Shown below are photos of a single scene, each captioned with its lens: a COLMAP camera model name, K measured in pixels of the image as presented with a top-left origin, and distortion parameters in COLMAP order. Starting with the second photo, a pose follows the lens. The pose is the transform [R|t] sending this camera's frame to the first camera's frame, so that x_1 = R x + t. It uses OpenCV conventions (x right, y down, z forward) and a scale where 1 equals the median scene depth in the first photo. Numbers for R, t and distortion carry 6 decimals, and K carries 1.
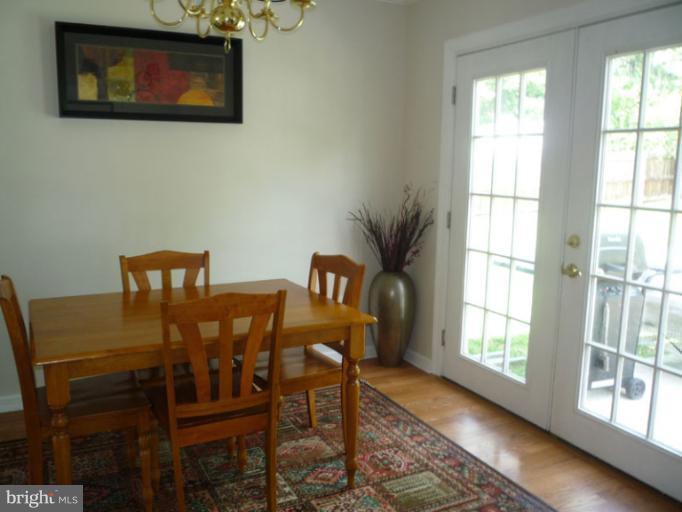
lens RADIAL K [[589.9, 0, 330.4], [0, 589.9, 259.7], [0, 0, 1]] dist [-0.051072, -0.003311]
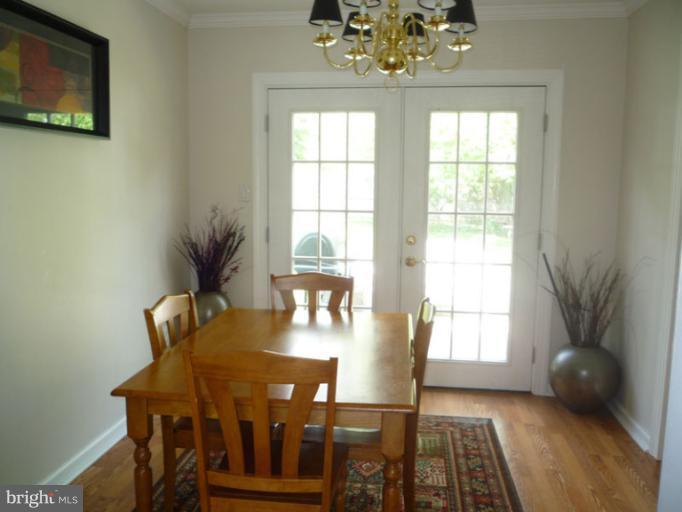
lens RADIAL K [[589.9, 0, 330.4], [0, 589.9, 259.7], [0, 0, 1]] dist [-0.051072, -0.003311]
pose [[0.564771, -0.114242, 0.817302, -0.697948], [0.130862, 0.990239, 0.047987, -0.064199], [-0.814806, 0.079852, 0.574208, 0.293658]]
